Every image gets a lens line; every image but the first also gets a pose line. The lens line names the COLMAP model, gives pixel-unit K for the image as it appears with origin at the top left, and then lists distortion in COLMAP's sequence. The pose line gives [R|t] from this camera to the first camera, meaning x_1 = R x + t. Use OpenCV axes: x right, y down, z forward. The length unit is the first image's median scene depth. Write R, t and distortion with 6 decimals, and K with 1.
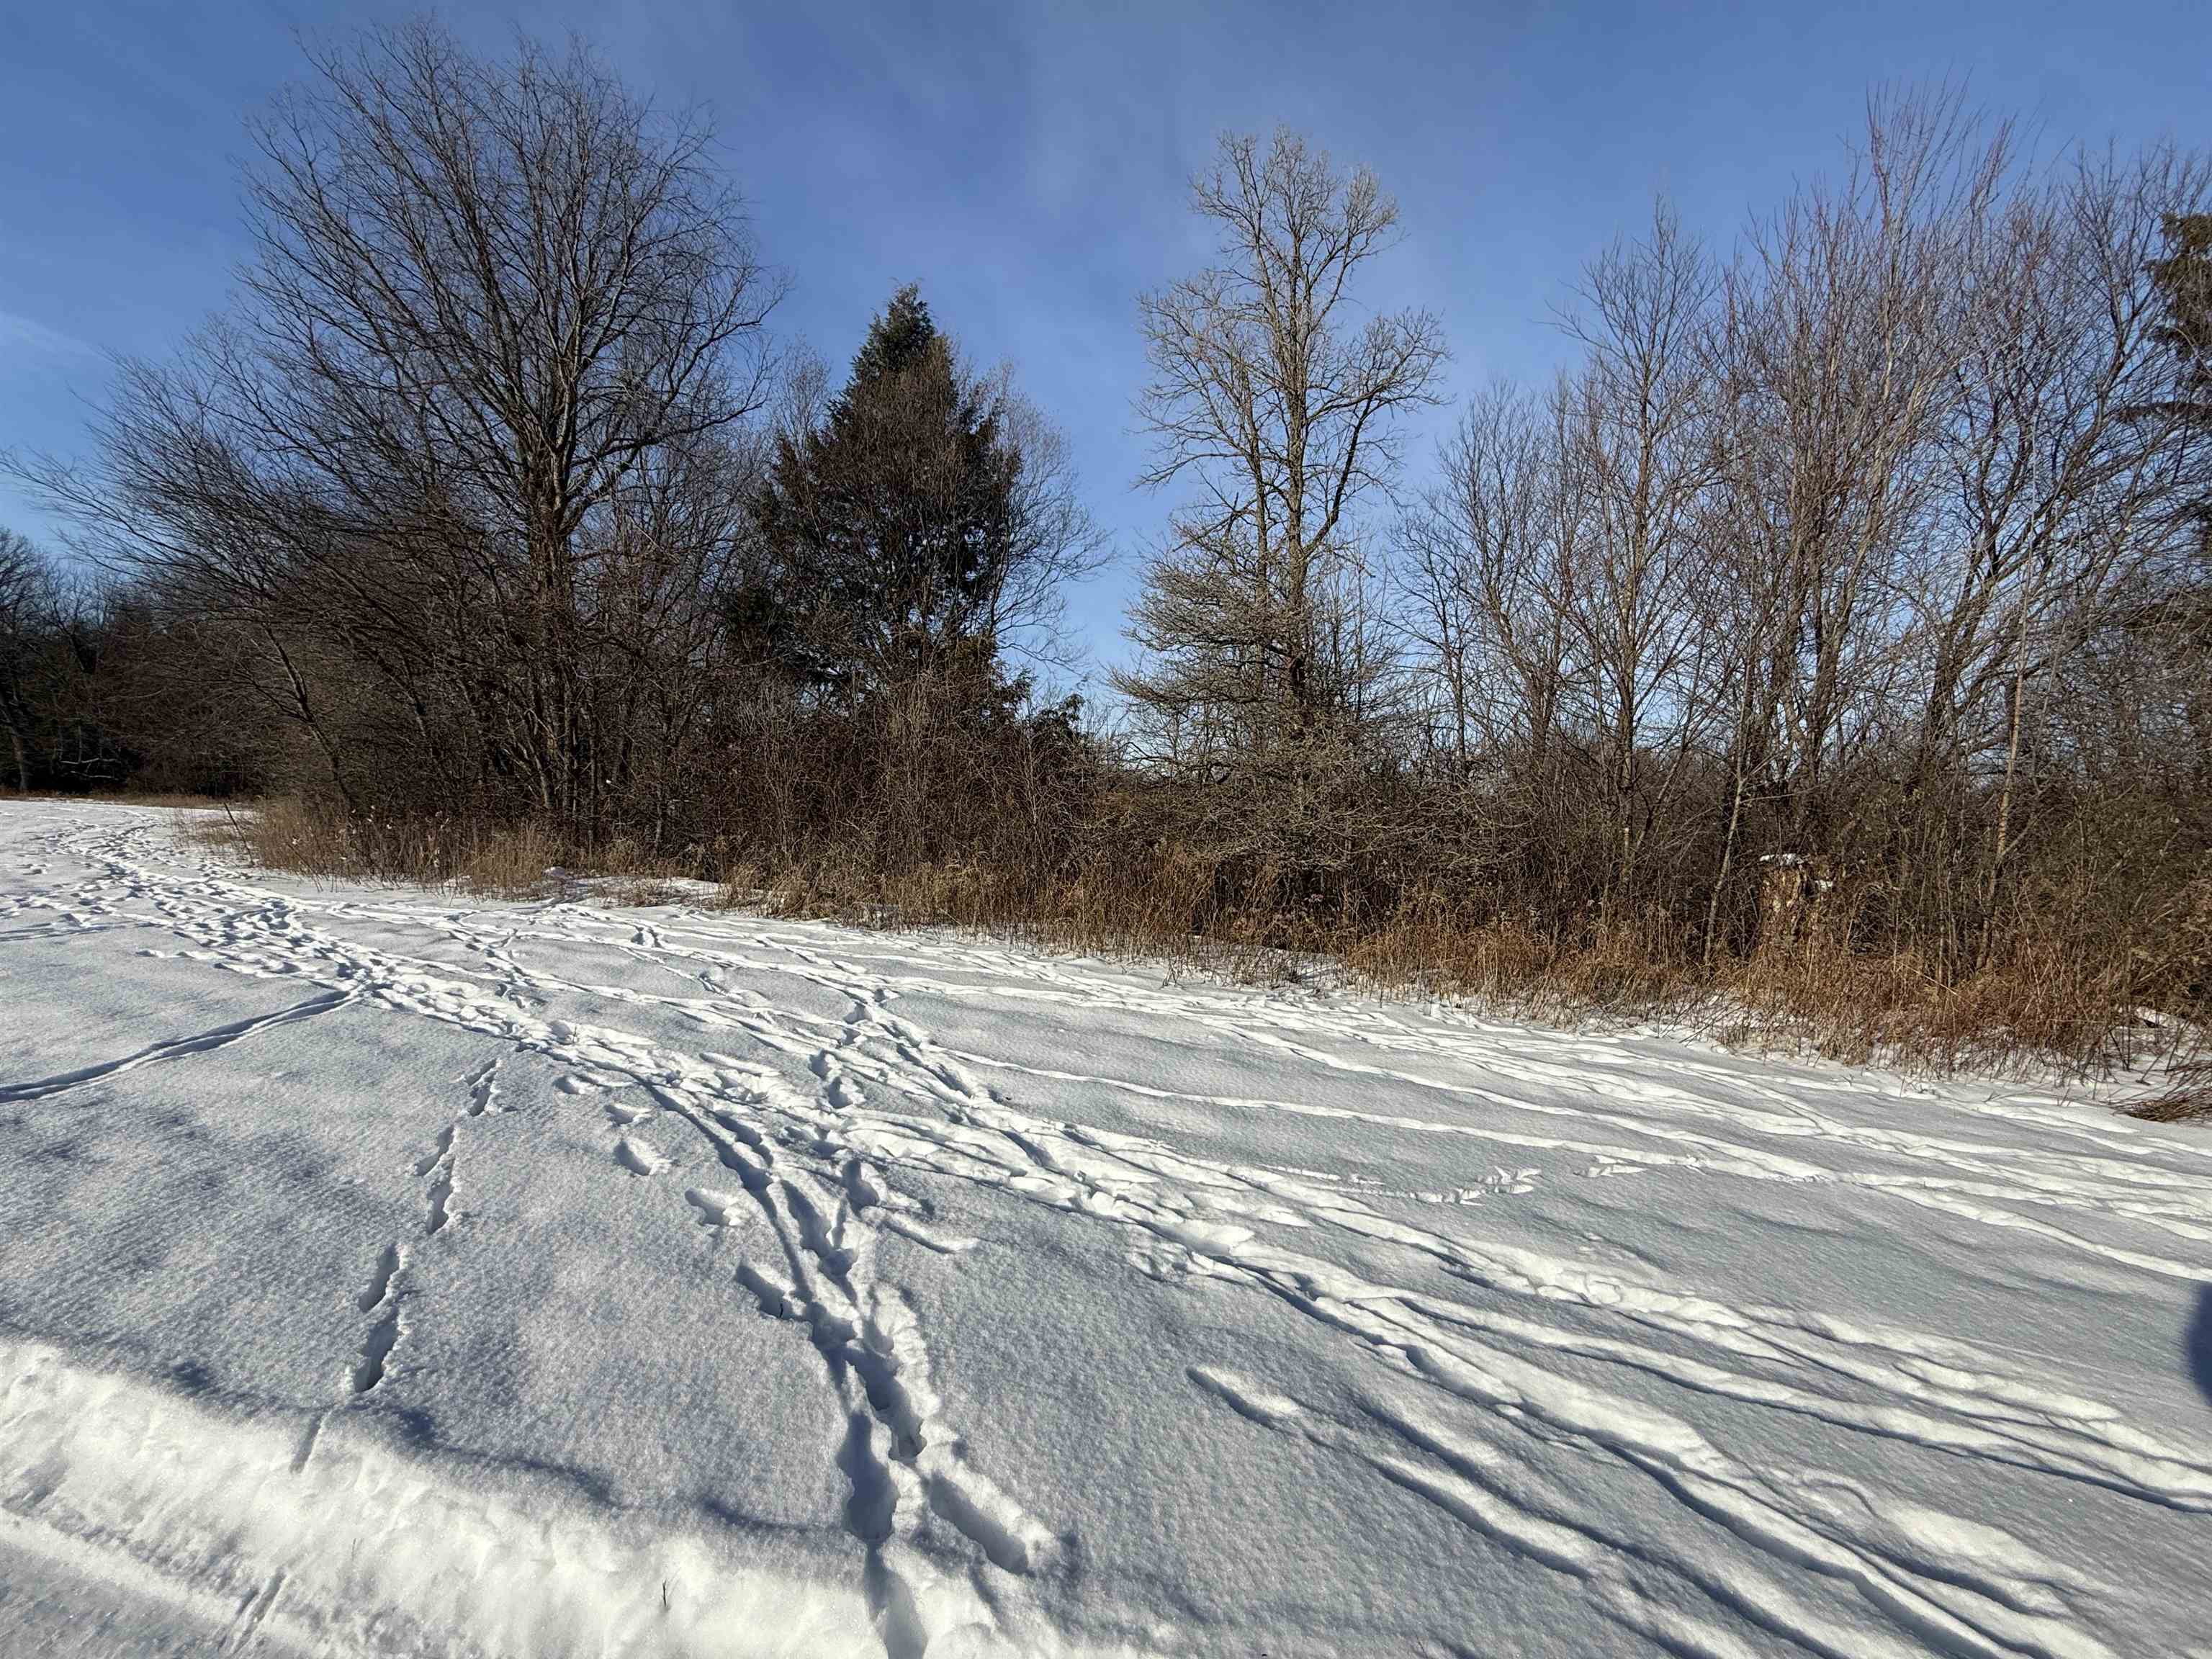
lens RADIAL K [[887.0, 0, 1106.6], [0, 887.0, 828.7], [0, 0, 1]] dist [-0.004190, 0.001210]
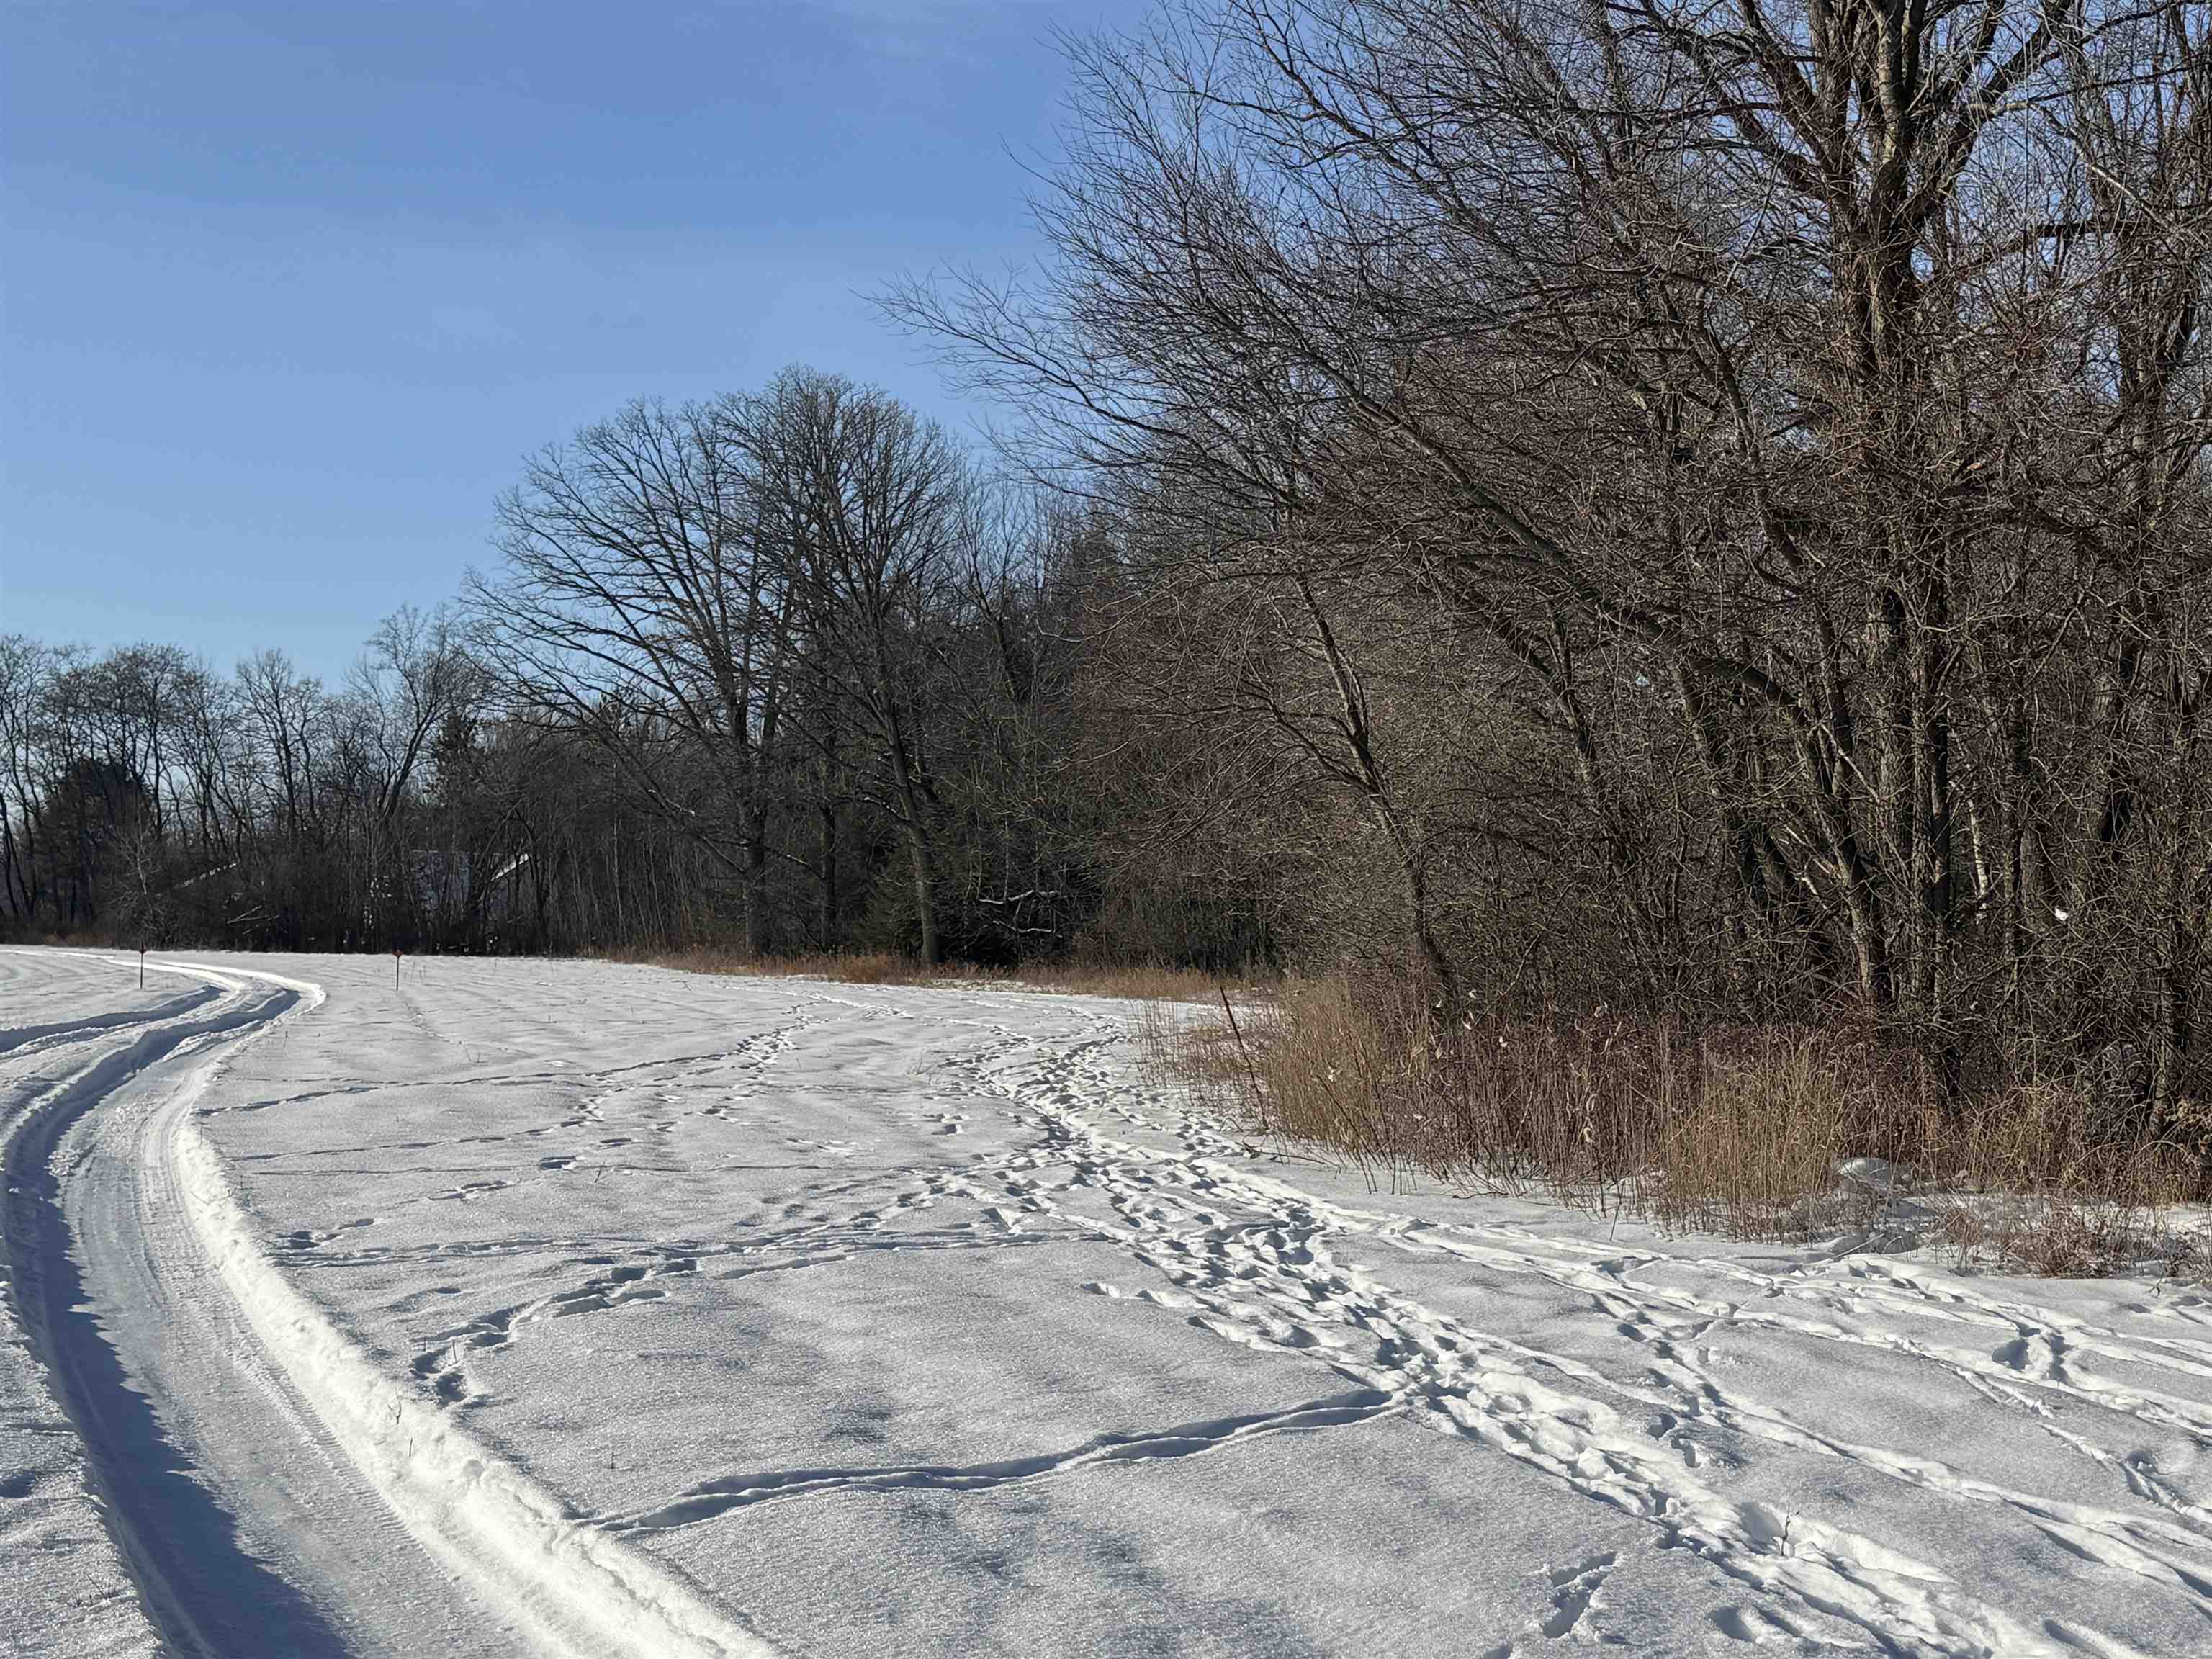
lens RADIAL K [[3055.7, 0, 1115.9], [0, 3055.7, 827.2], [0, 0, 1]] dist [0.103069, 0.000000]
pose [[0.680047, -0.045205, -0.731773, 0.173659], [-0.011700, 0.997301, -0.072481, 0.005285], [0.733075, 0.057852, 0.677683, -0.155800]]
